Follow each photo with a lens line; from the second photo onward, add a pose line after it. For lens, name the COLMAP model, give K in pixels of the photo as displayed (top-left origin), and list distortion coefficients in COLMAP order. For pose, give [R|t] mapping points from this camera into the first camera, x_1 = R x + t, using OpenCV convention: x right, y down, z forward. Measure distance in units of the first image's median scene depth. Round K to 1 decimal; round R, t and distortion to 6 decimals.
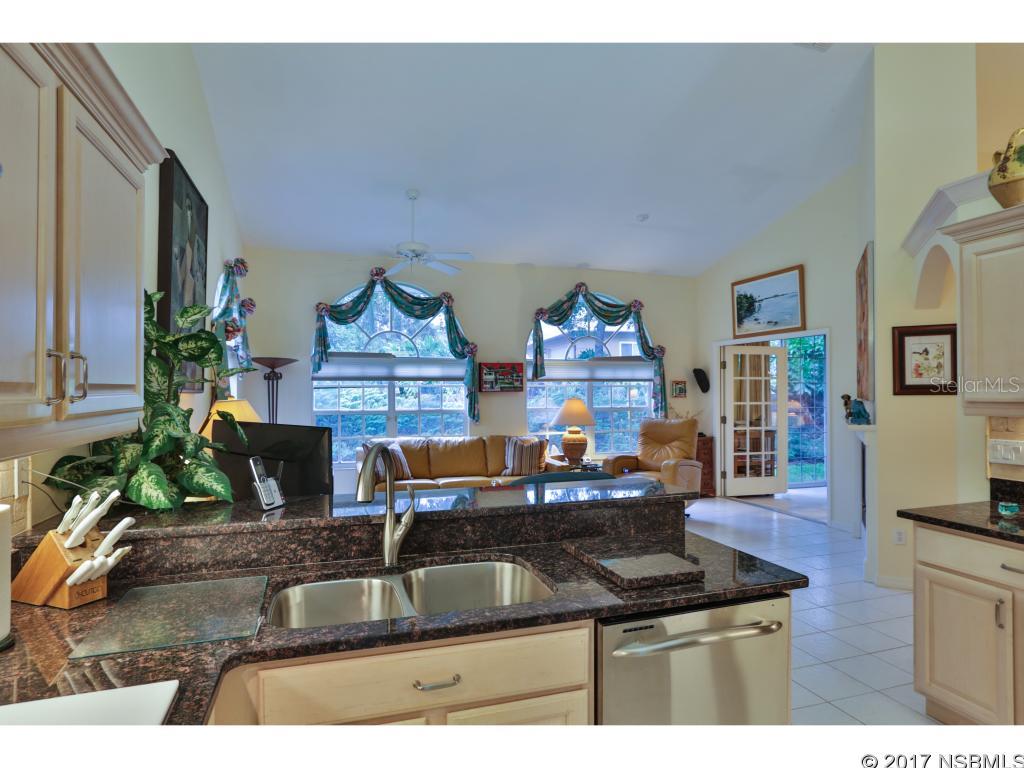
lens RADIAL K [[595.8, 0, 514.3], [0, 595.8, 384.9], [0, 0, 1]] dist [-0.018746, 0.003395]
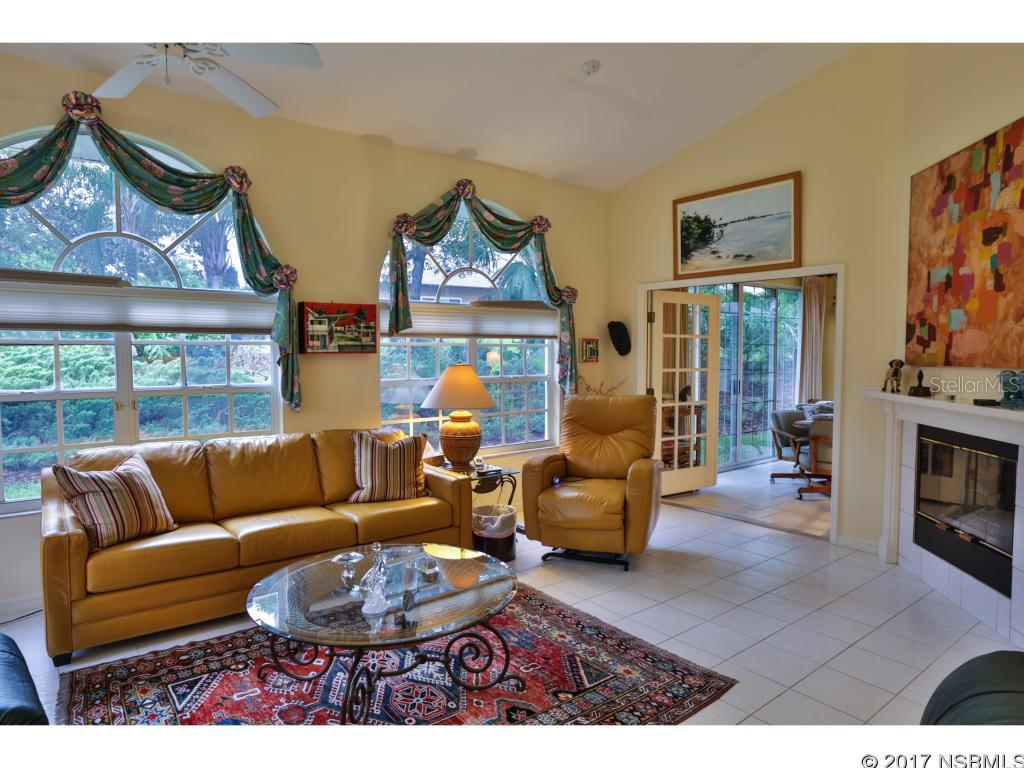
lens RADIAL K [[629.2, 0, 514.8], [0, 629.2, 386.9], [0, 0, 1]] dist [-0.027159, 0.022592]
pose [[0.937814, -0.016260, 0.346757, -0.080953], [-0.006609, 0.997885, 0.064664, 0.003178], [-0.347075, -0.062934, 0.935723, 0.397745]]
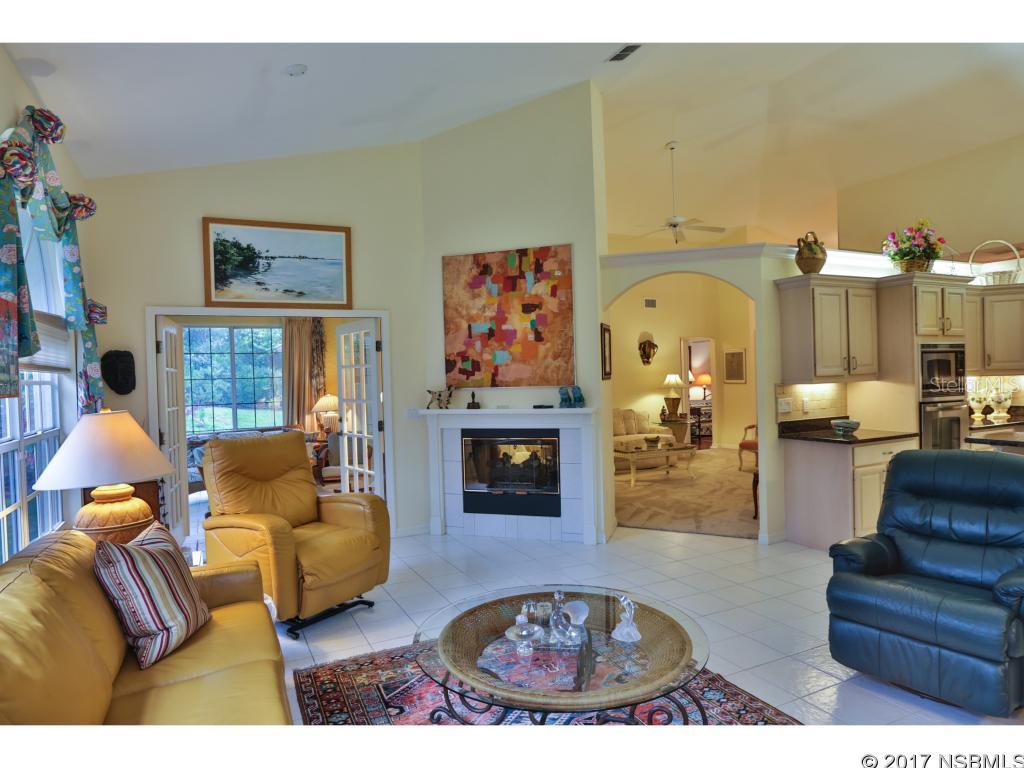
lens RADIAL K [[629.2, 0, 514.5], [0, 629.2, 381.7], [0, 0, 1]] dist [-0.027159, 0.022592]
pose [[-0.130362, -0.002963, 0.991462, -0.375362], [0.018368, 0.999817, 0.005403, 0.006144], [-0.991296, 0.018915, -0.130284, 0.853232]]
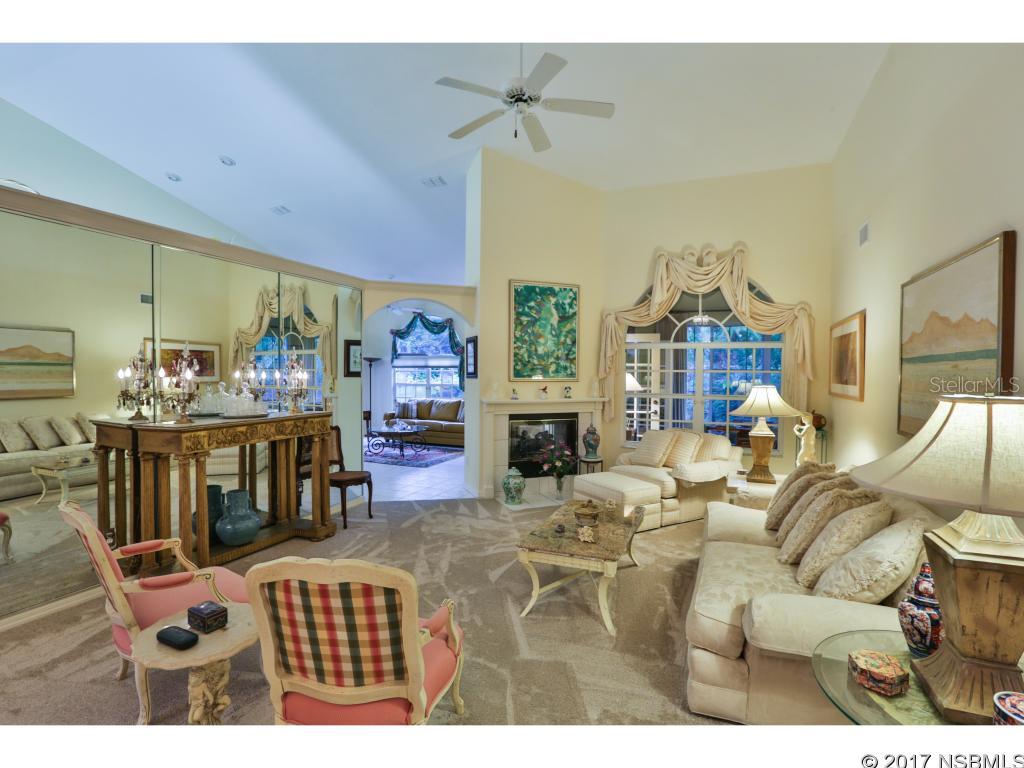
lens RADIAL K [[507.2, 0, 514.1], [0, 507.2, 386.6], [0, 0, 1]] dist [-0.030526, 0.000879]
pose [[0.776603, 0.024046, -0.629532, 1.057377], [-0.003199, 0.999409, 0.034228, -0.004780], [0.629983, -0.024568, 0.776221, -0.066030]]
